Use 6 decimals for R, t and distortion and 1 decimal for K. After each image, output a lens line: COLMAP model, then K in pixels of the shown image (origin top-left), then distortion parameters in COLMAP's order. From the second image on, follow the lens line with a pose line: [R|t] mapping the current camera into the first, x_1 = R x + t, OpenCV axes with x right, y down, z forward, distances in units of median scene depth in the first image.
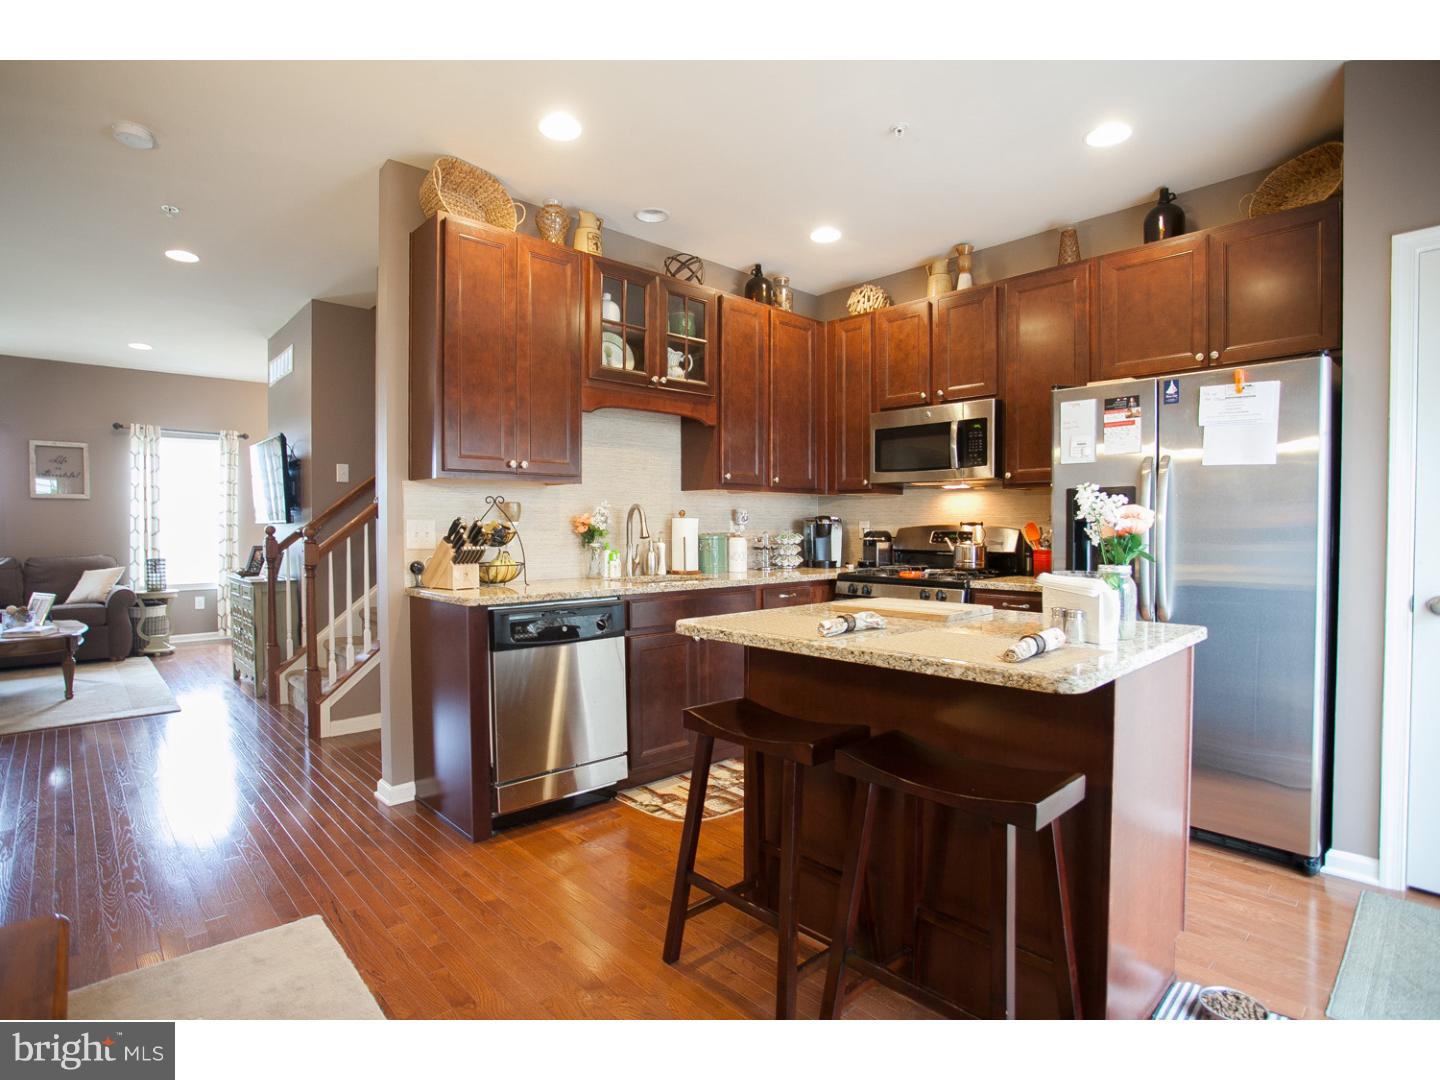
lens RADIAL K [[710.9, 0, 693.7], [0, 710.9, 544.3], [0, 0, 1]] dist [-0.050348, 0.015050]
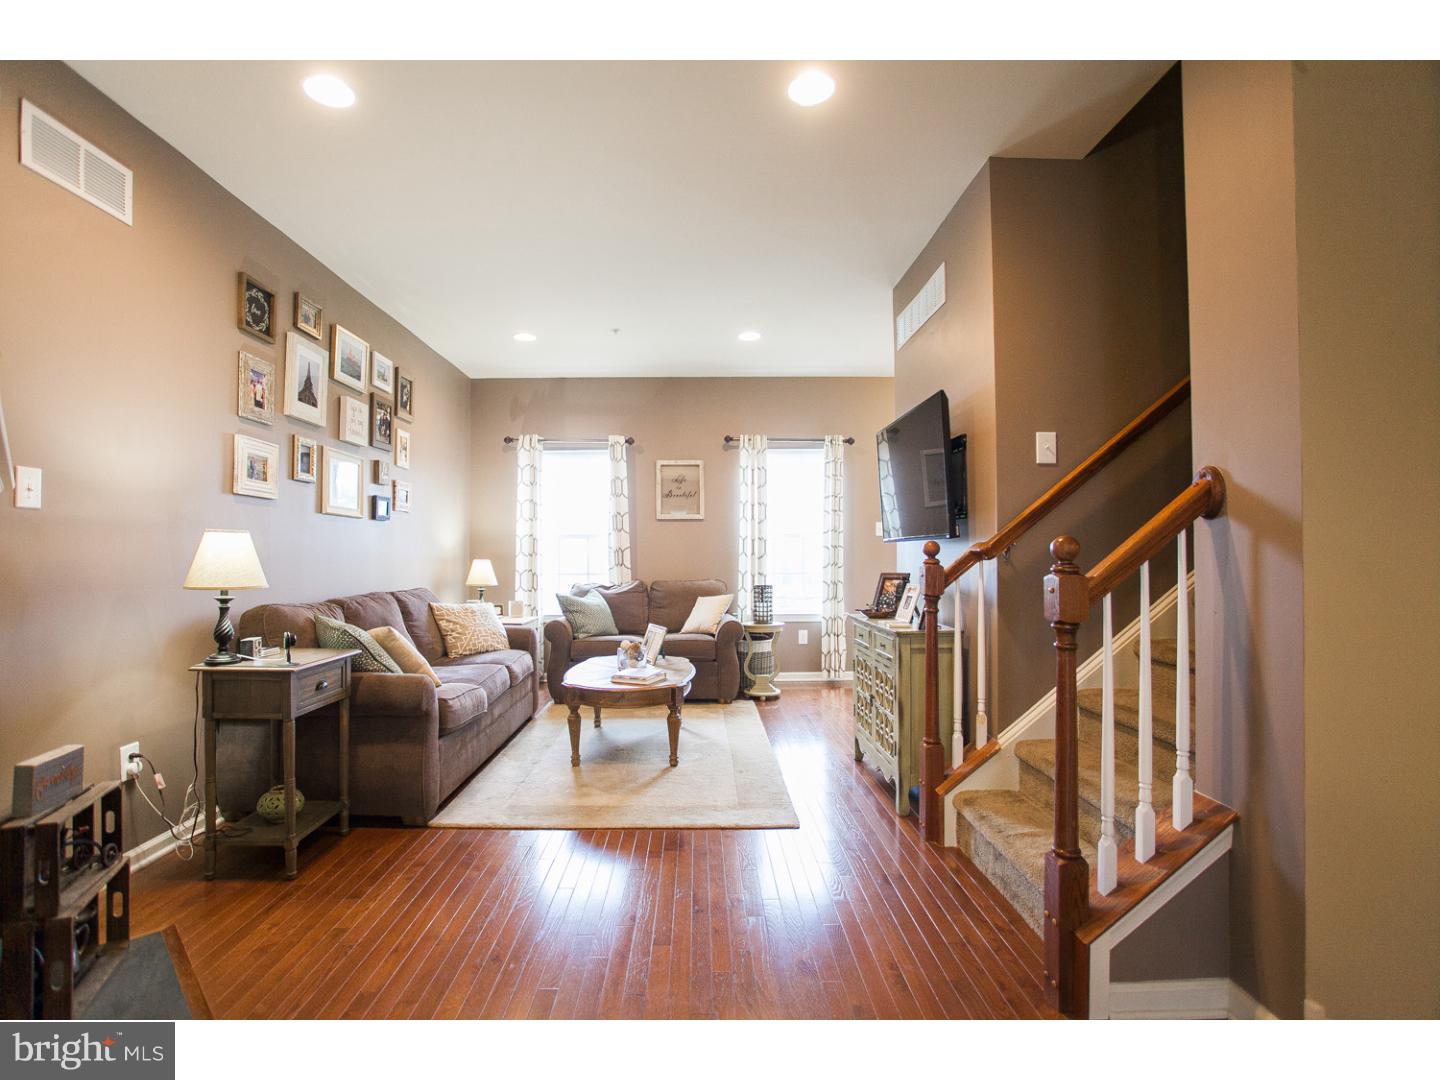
lens RADIAL K [[710.9, 0, 704.5], [0, 710.9, 538.7], [0, 0, 1]] dist [-0.050348, 0.015050]
pose [[0.745613, -0.016567, -0.666174, -0.245981], [-0.012719, 0.999155, -0.039083, -0.001888], [0.666258, 0.037614, 0.744772, 0.297979]]
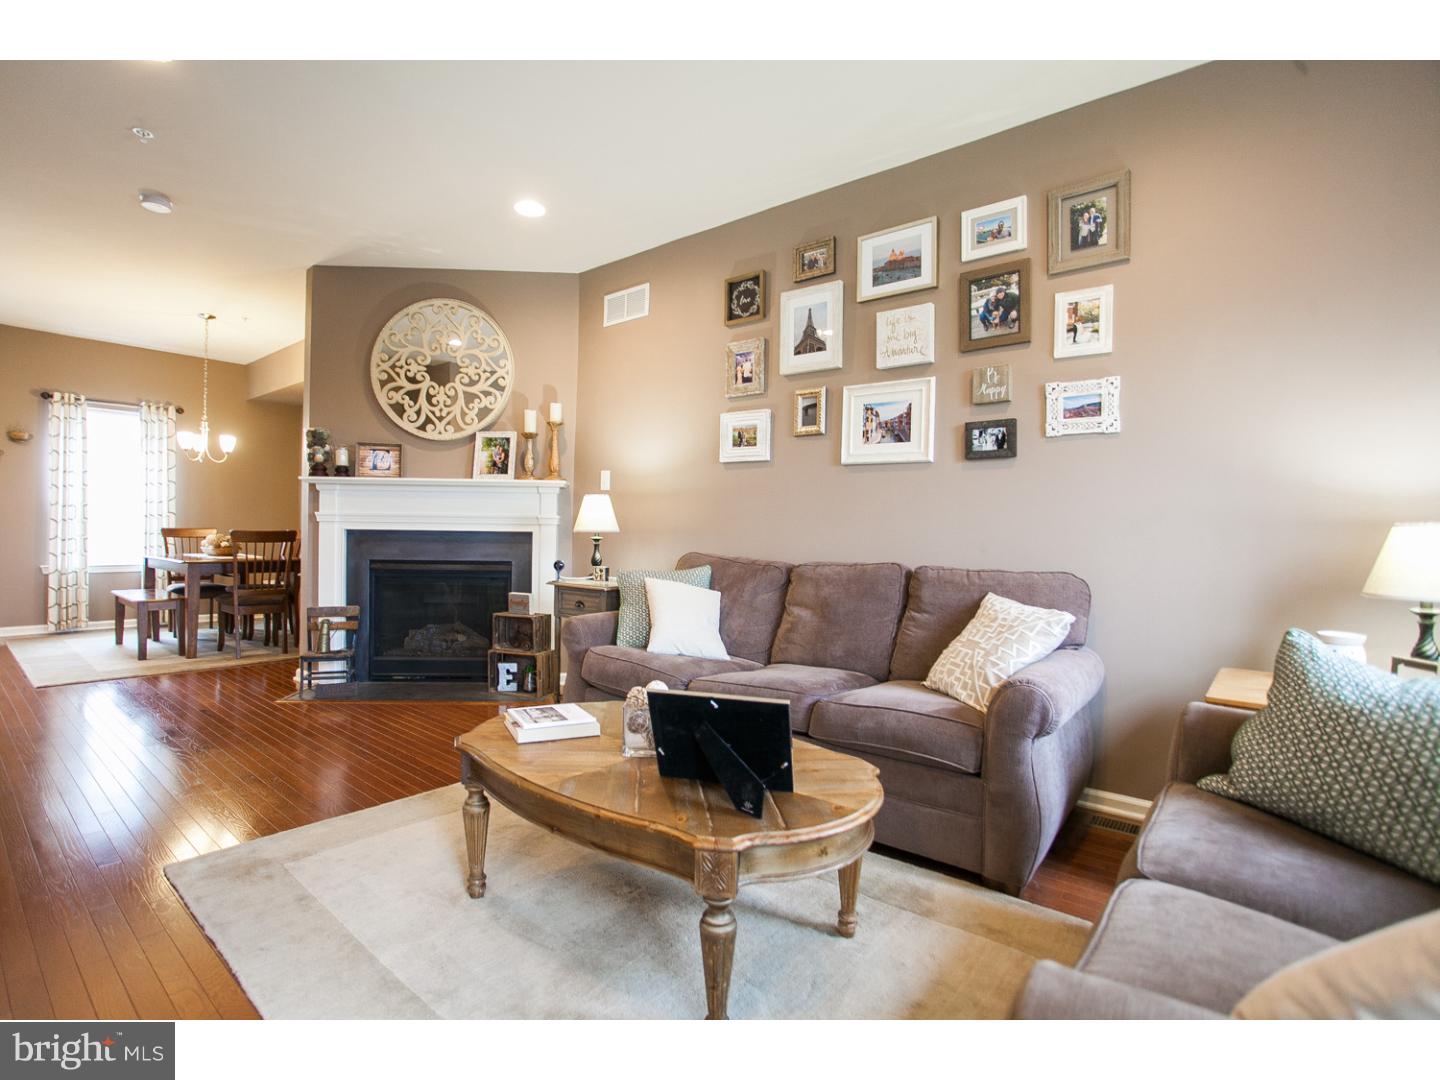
lens RADIAL K [[710.9, 0, 712.5], [0, 710.9, 535.4], [0, 0, 1]] dist [-0.050348, 0.015050]
pose [[-0.992381, -0.015527, -0.122223, -0.719377], [-0.019306, 0.999370, 0.029797, -0.003614], [0.121683, 0.031929, -0.992055, 1.029906]]
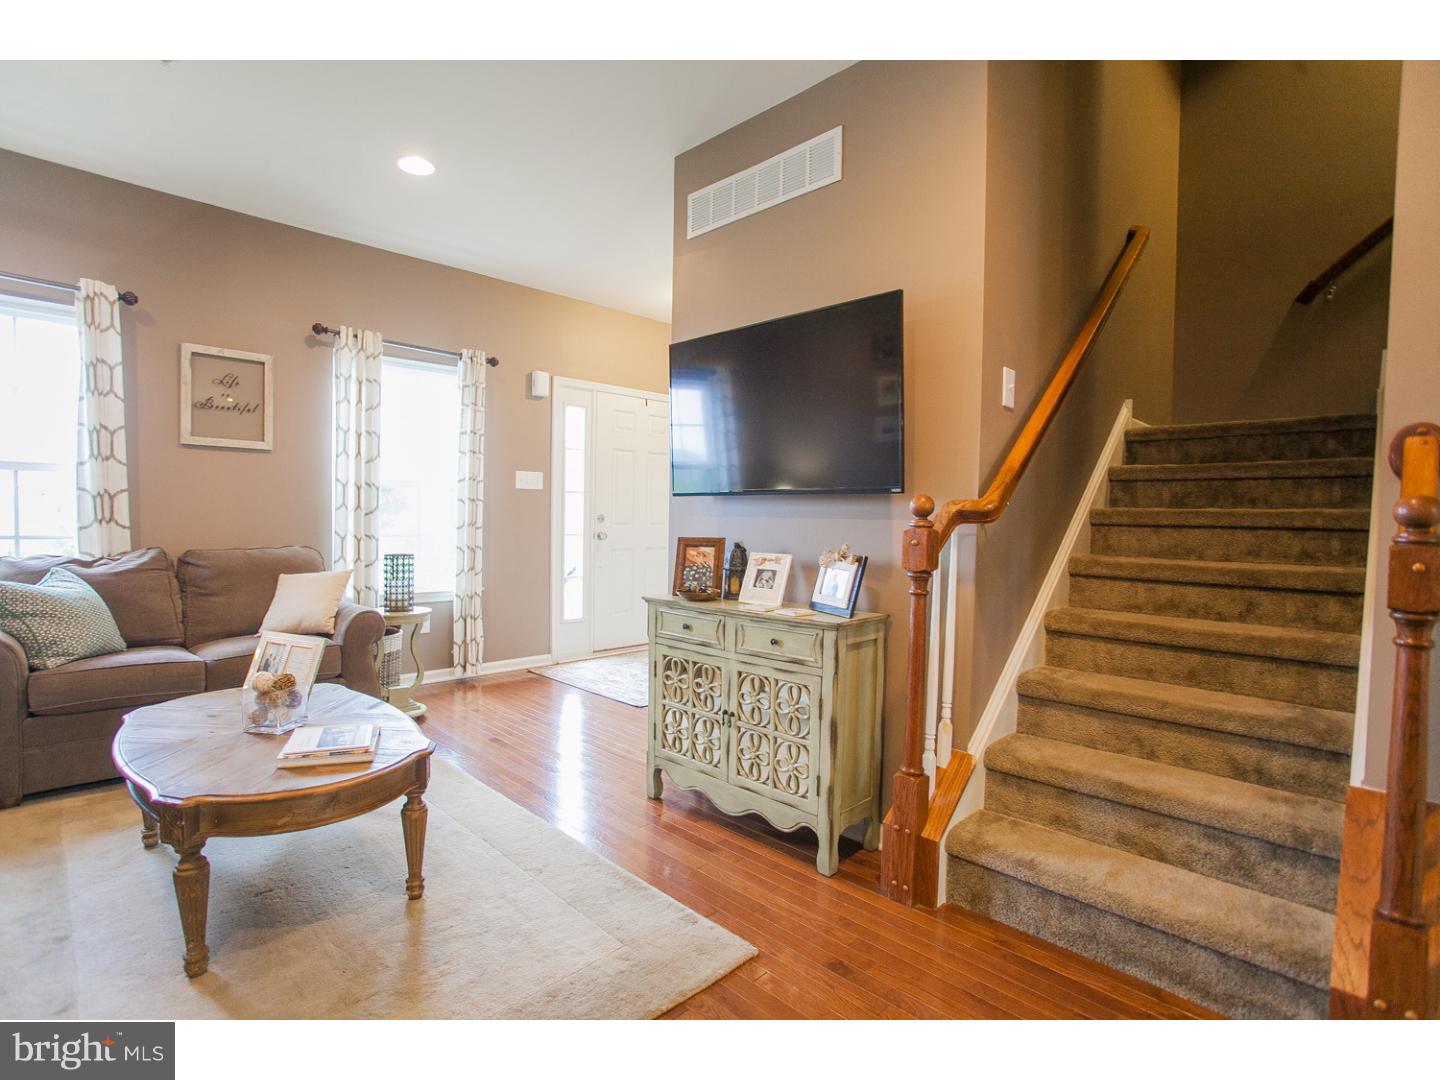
lens RADIAL K [[710.9, 0, 733.0], [0, 710.9, 541.2], [0, 0, 1]] dist [-0.050348, 0.015050]
pose [[0.998955, 0.017521, 0.042219, -0.533209], [-0.017882, 0.999807, 0.008193, -0.000188], [-0.042067, -0.008940, 0.999075, 0.409092]]
